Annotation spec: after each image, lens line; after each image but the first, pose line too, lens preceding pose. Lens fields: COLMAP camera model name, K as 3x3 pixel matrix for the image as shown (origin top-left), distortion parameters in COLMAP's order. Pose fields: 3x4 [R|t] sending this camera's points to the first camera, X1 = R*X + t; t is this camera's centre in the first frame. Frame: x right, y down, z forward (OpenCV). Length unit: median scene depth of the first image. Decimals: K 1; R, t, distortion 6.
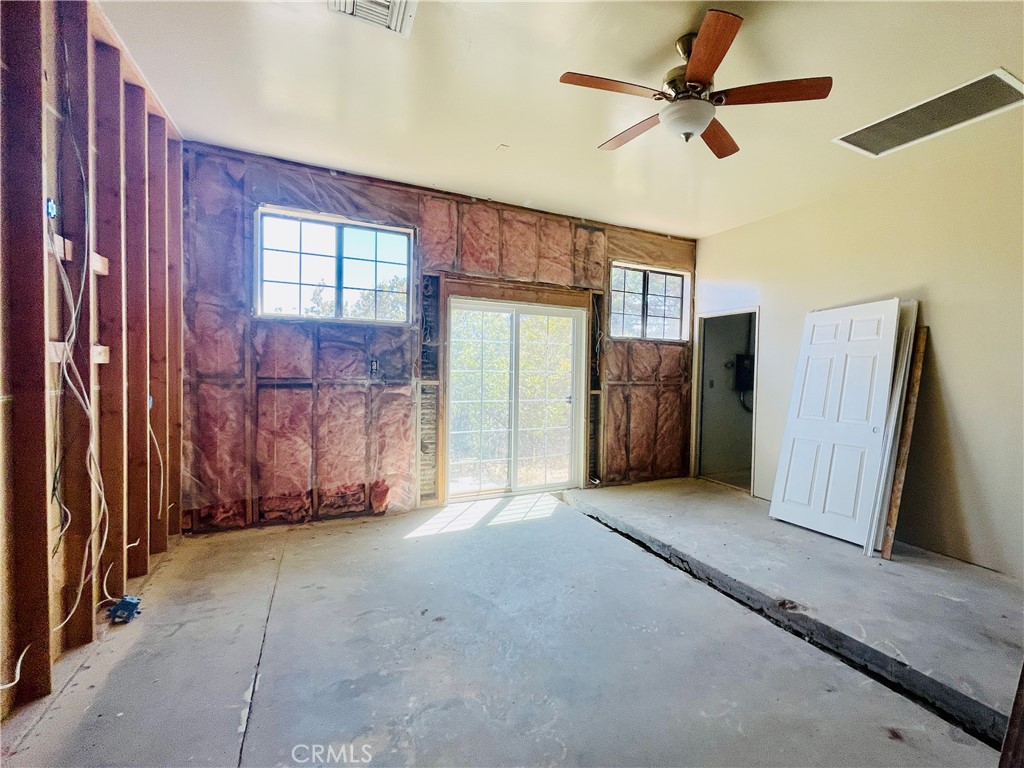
lens RADIAL K [[407.9, 0, 512.0], [0, 407.9, 384.0], [0, 0, 1]] dist [-0.024231, 0.012401]
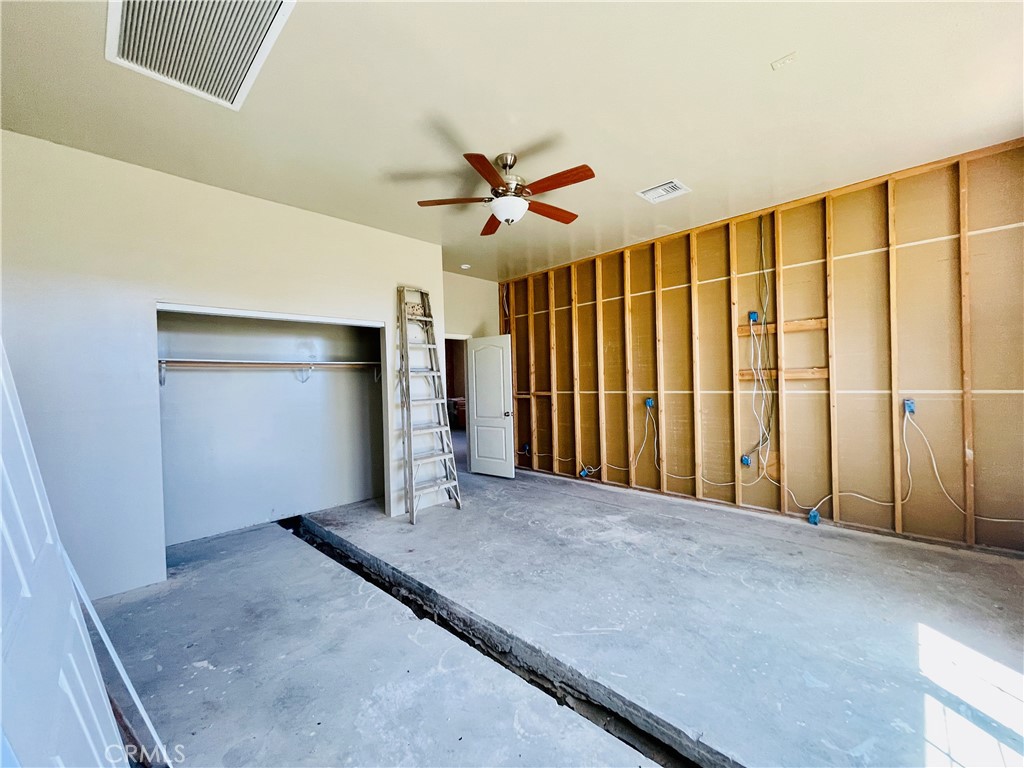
lens RADIAL K [[407.9, 0, 512.0], [0, 407.9, 384.0], [0, 0, 1]] dist [-0.024231, 0.012401]
pose [[-0.879748, 0.006317, -0.475399, 0.788565], [-0.010925, 0.999379, 0.033497, -0.021081], [0.475315, 0.034662, -0.879132, 1.616175]]
